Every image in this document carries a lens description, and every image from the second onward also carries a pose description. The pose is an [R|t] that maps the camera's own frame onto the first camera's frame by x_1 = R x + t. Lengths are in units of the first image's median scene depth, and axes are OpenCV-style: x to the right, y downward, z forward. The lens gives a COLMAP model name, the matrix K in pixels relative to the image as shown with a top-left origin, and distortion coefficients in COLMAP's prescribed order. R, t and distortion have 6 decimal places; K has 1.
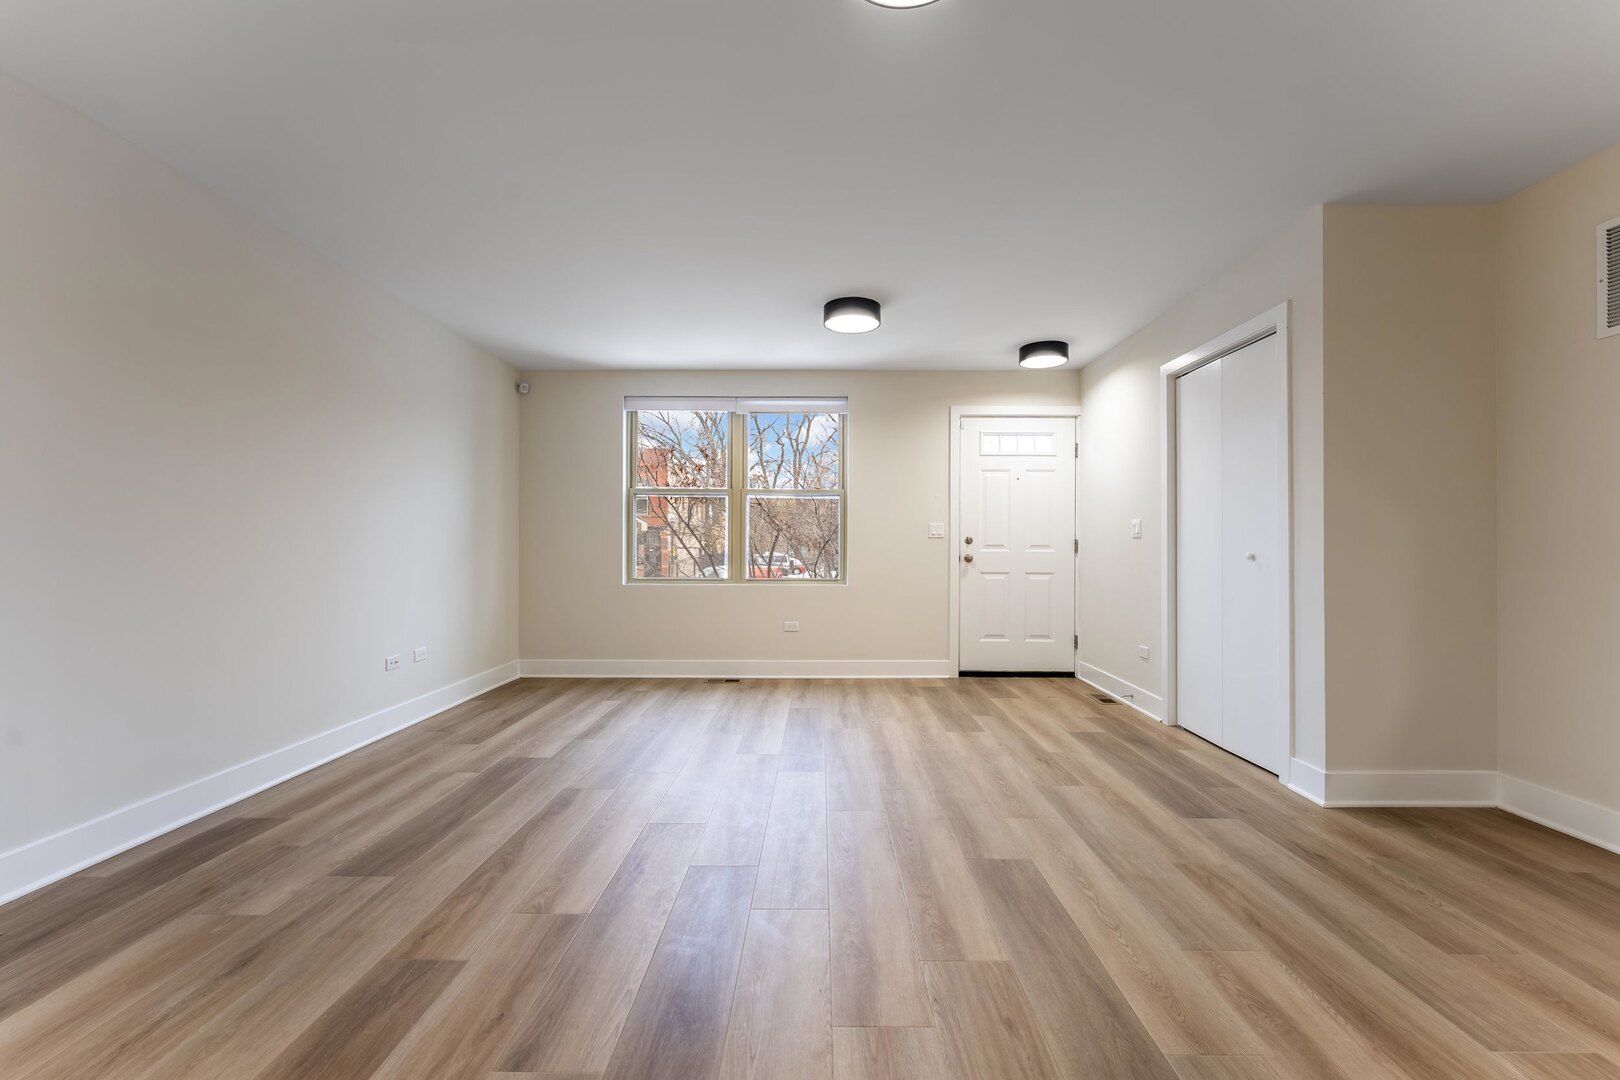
lens RADIAL K [[659.0, 0, 813.1], [0, 659.0, 543.7], [0, 0, 1]] dist [-0.001682, -0.000227]
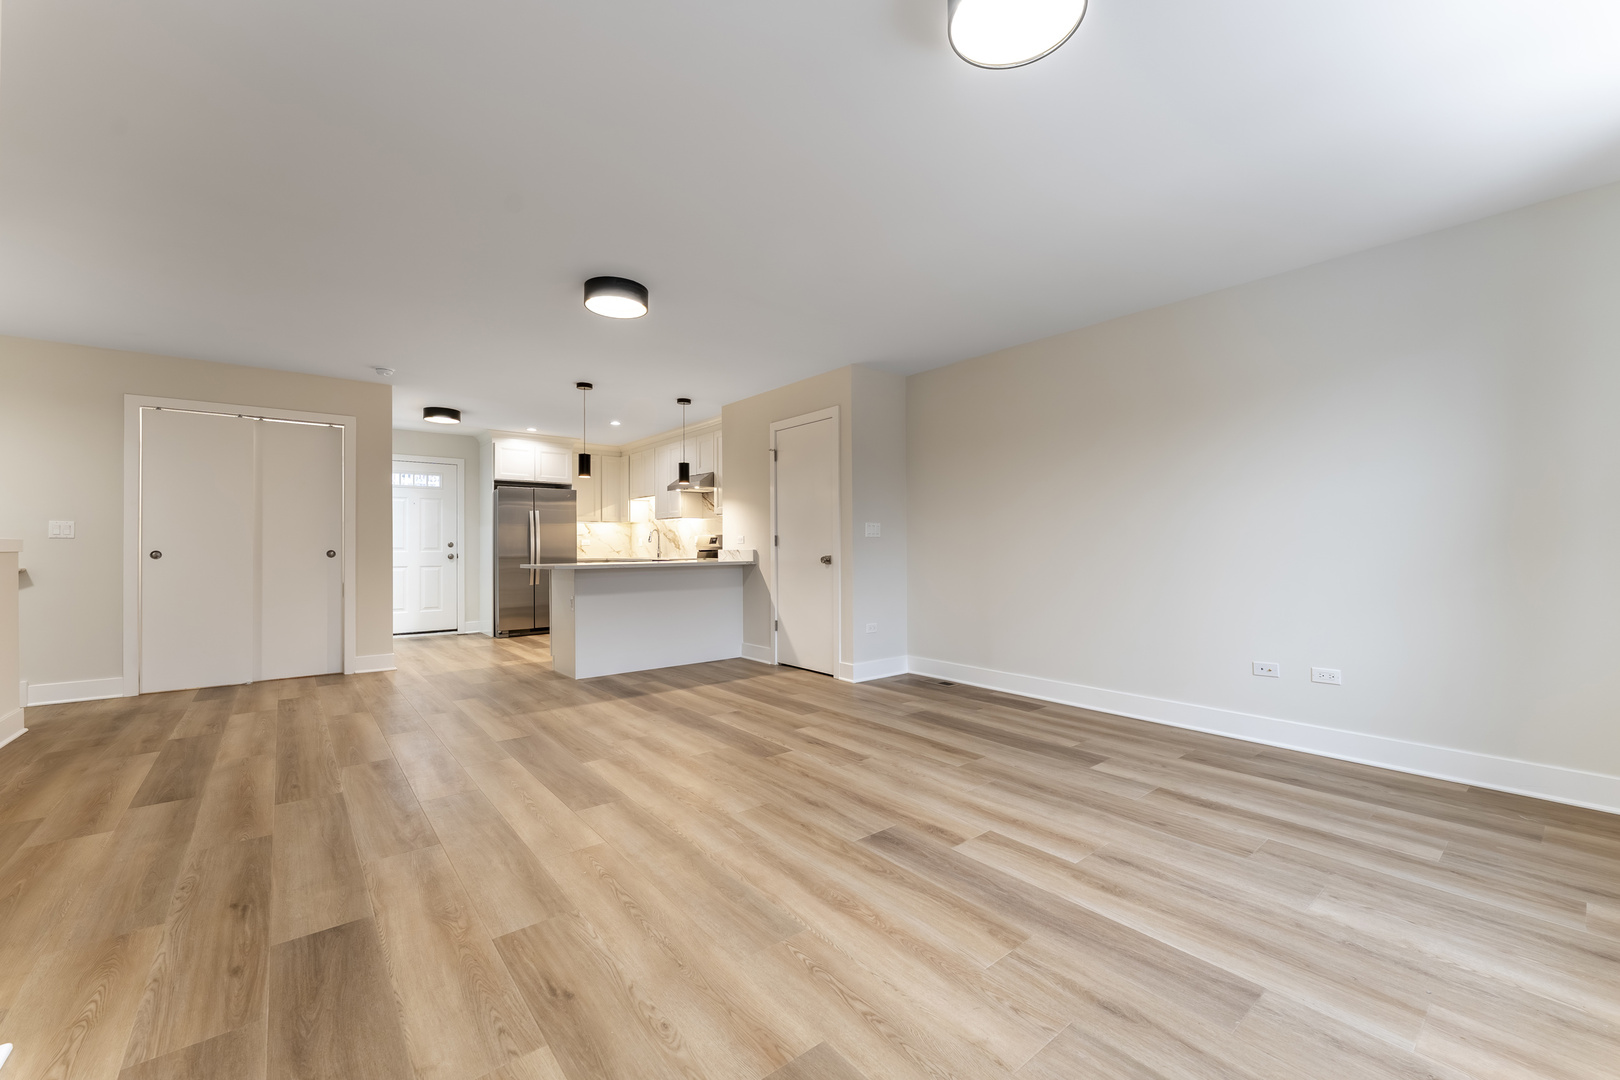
lens RADIAL K [[646.6, 0, 812.4], [0, 646.6, 544.6], [0, 0, 1]] dist [-0.000264, -0.000509]
pose [[-0.766570, -0.002423, -0.642156, 0.451136], [0.003013, 0.999968, -0.007371, 0.008027], [0.642154, -0.007586, -0.766538, 1.306245]]
